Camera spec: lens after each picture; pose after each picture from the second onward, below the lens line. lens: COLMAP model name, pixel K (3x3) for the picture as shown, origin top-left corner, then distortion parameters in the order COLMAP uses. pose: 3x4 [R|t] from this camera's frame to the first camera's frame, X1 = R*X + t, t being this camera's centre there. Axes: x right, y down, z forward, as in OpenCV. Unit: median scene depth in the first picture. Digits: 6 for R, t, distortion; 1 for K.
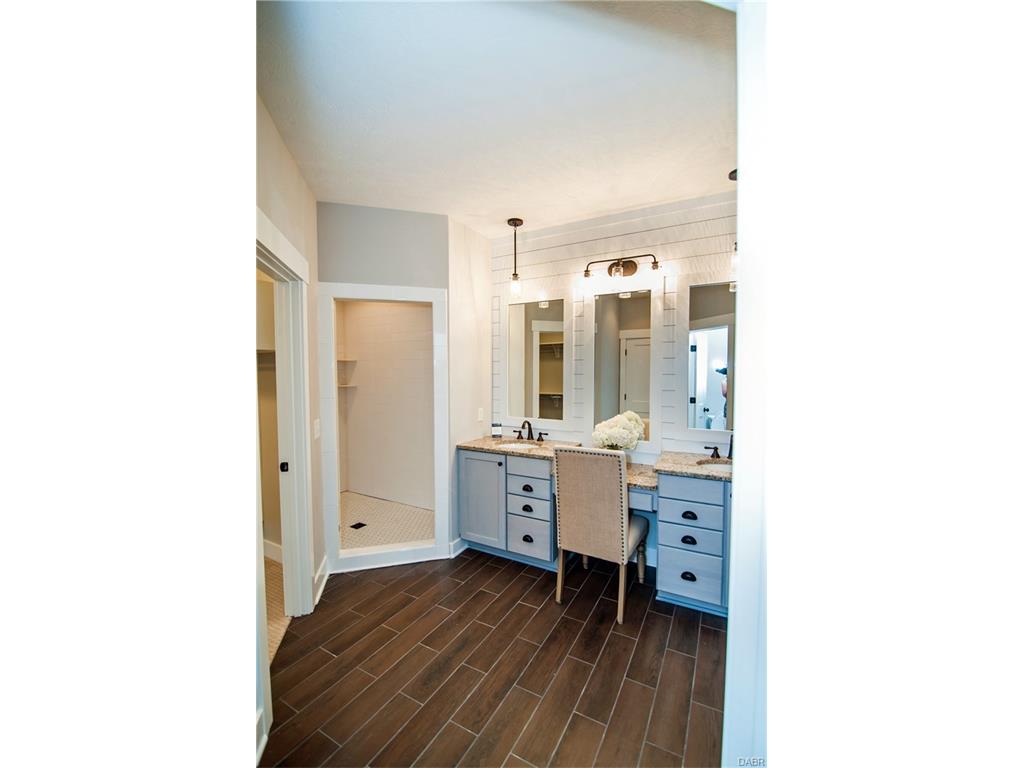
lens RADIAL K [[461.2, 0, 510.1], [0, 461.2, 387.2], [0, 0, 1]] dist [-0.015029, -0.000355]
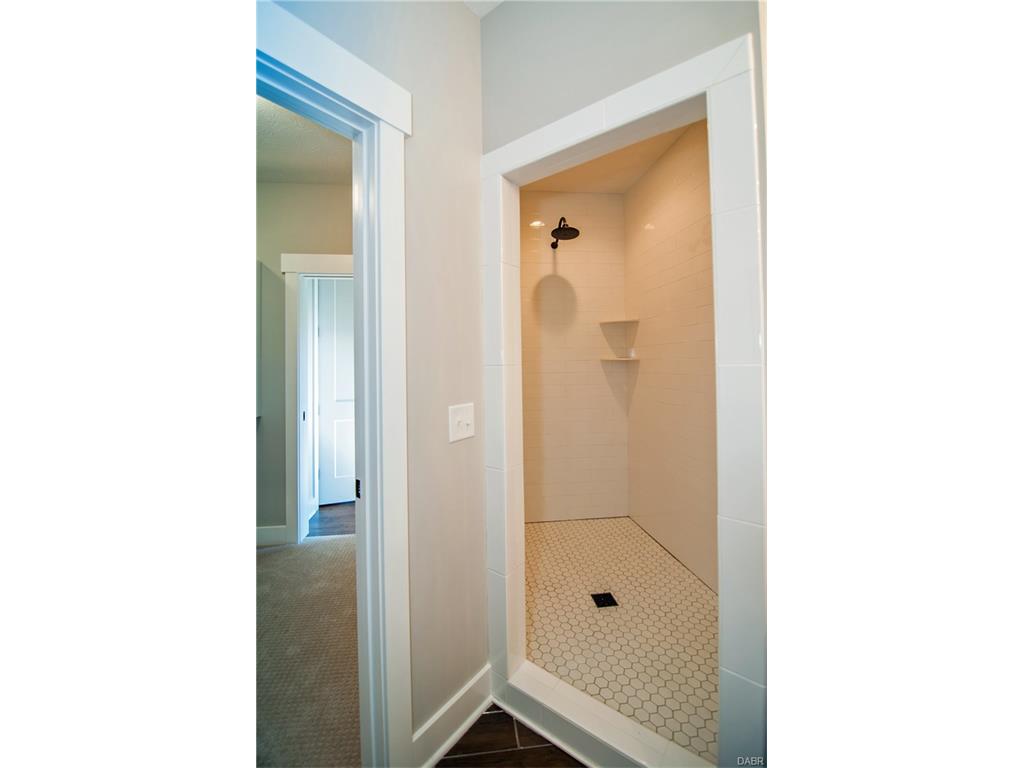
lens RADIAL K [[357.6, 0, 521.1], [0, 357.6, 369.6], [0, 0, 1]] dist [-0.029767, -0.000071]
pose [[0.611632, -0.029189, -0.790604, -0.052738], [-0.009460, 0.998978, -0.044201, 0.048947], [0.791086, 0.034514, 0.610730, 0.770624]]
